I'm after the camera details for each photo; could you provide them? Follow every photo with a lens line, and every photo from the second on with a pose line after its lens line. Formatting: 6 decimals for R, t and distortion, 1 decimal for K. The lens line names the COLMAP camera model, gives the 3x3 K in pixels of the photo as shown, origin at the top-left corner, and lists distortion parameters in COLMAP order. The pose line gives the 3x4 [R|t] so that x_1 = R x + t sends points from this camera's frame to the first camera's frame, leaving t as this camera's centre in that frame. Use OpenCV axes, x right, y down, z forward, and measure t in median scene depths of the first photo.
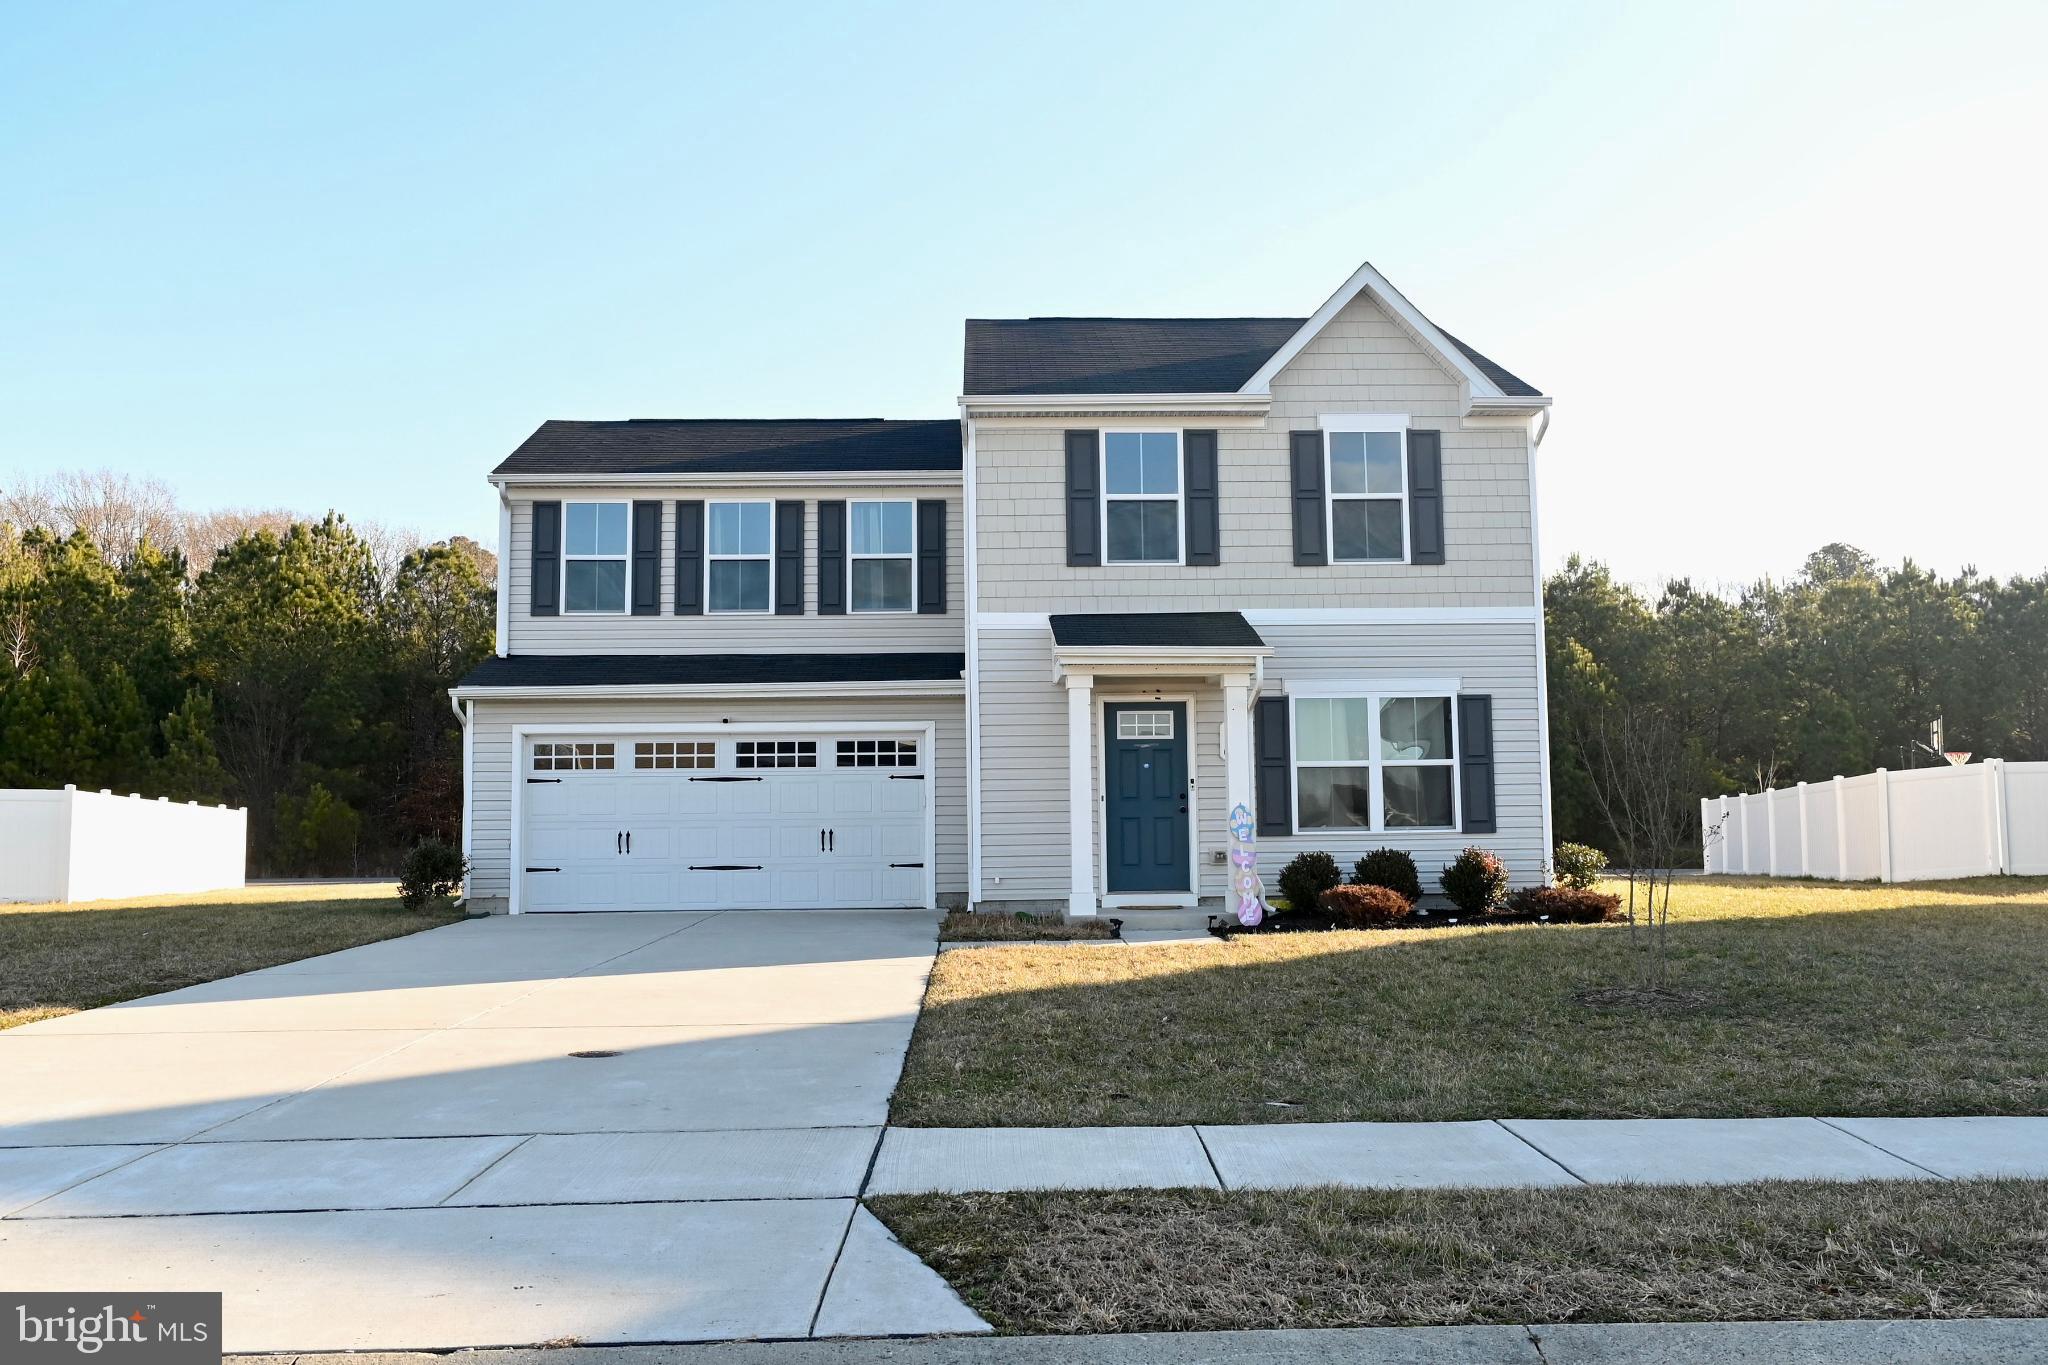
lens RADIAL K [[1801.5, 0, 1018.1], [0, 1801.5, 675.1], [0, 0, 1]] dist [-0.002890, 0.013689]
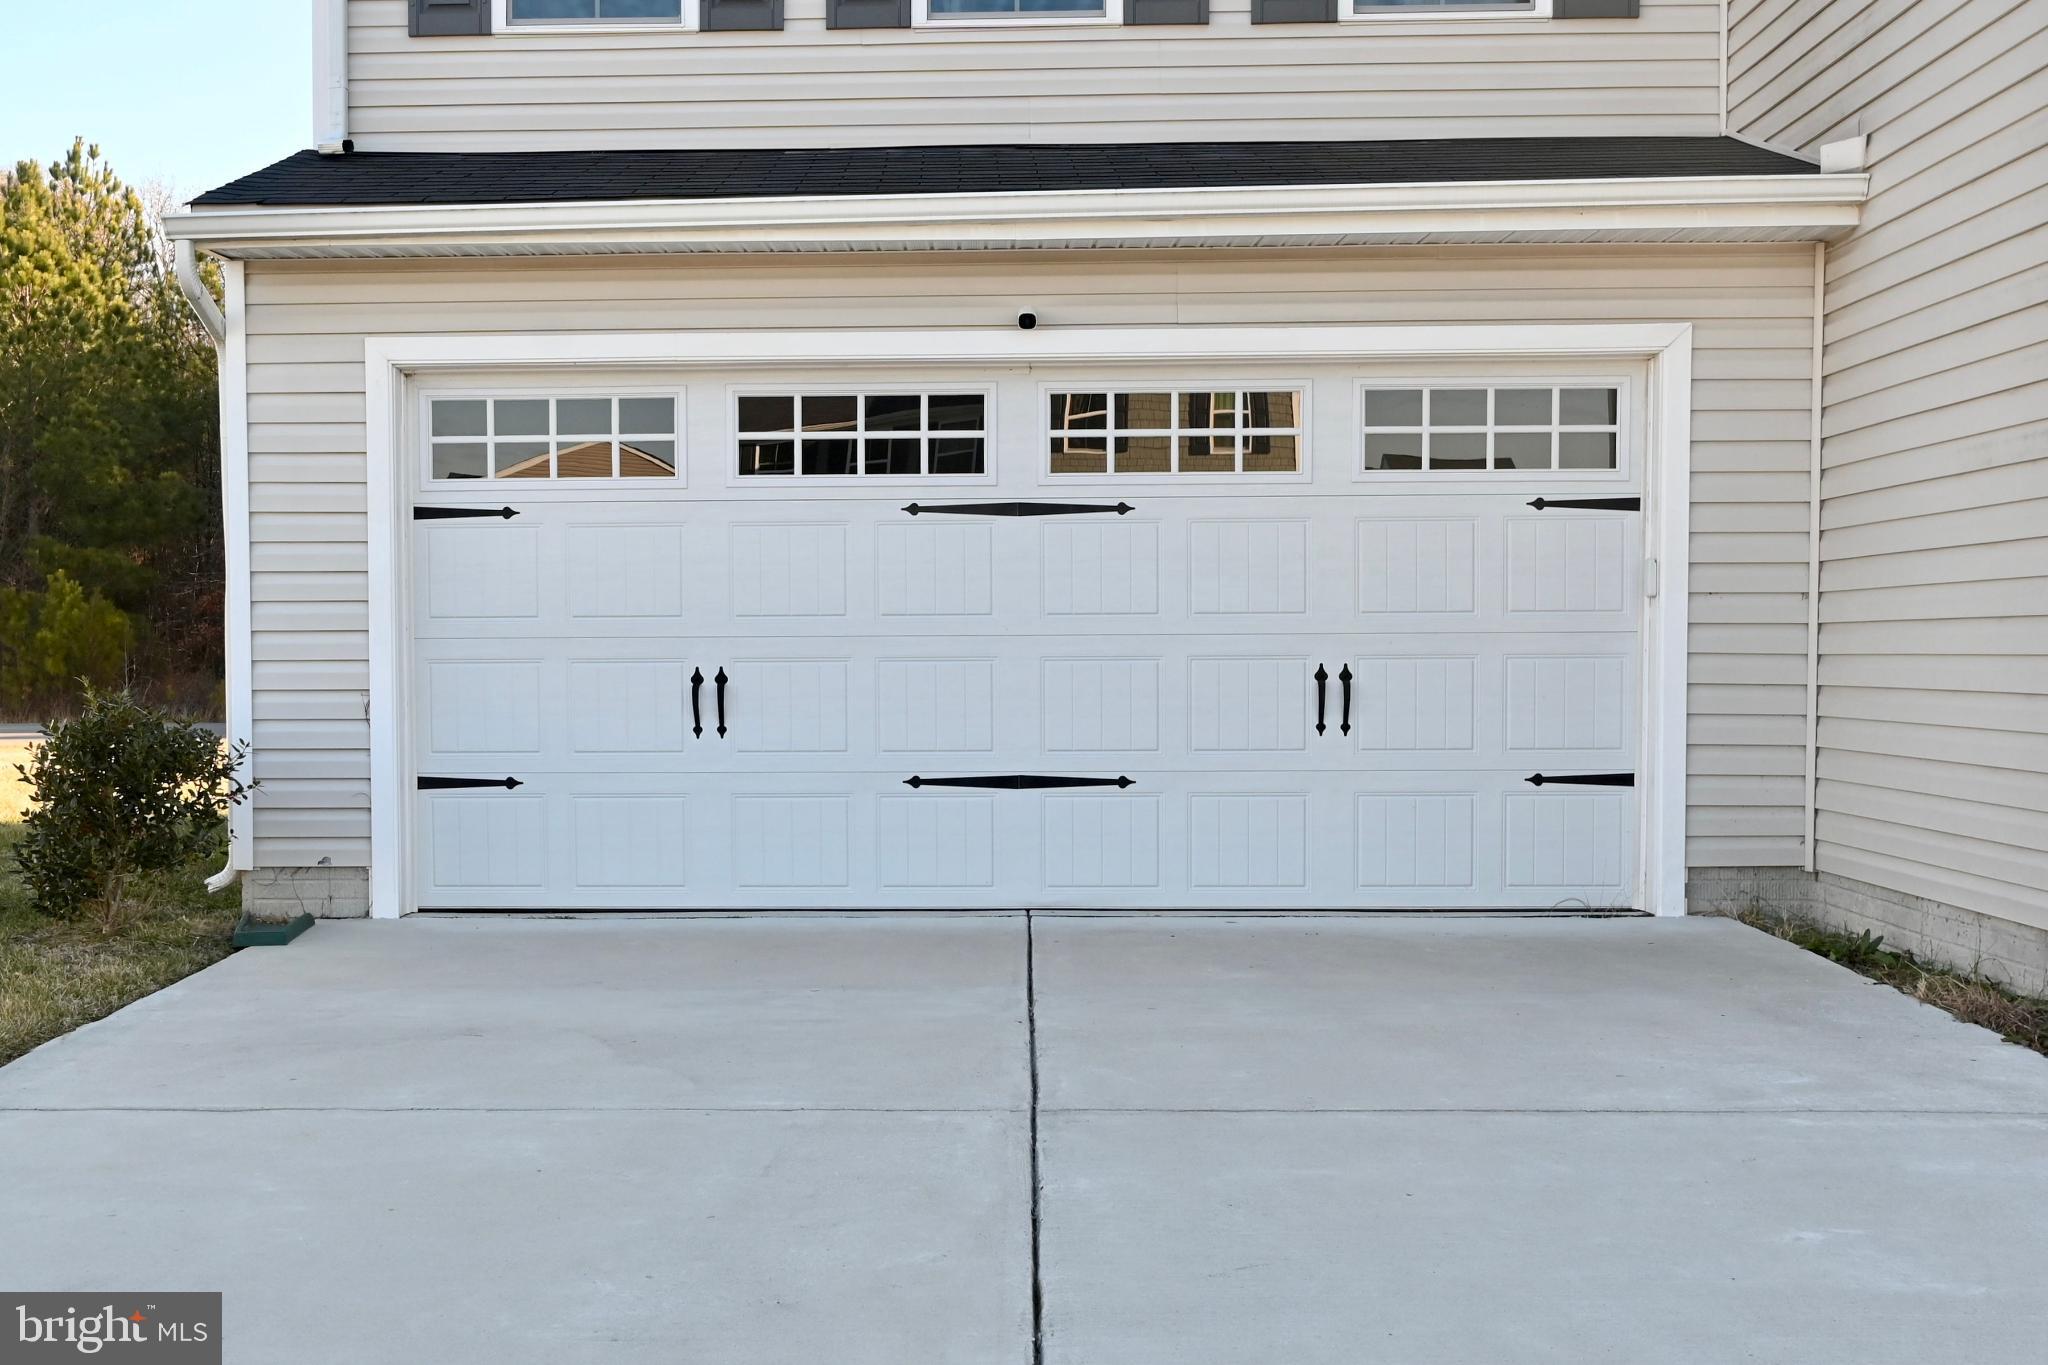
lens RADIAL K [[2367.9, 0, 845.1], [0, 2367.9, 758.4], [0, 0, 1]] dist [-0.025553, 0.000000]
pose [[0.997111, 0.008956, -0.075427, -0.162673], [0.001153, 0.991126, 0.132917, 0.046349], [0.075948, -0.132620, 0.988253, 0.579308]]
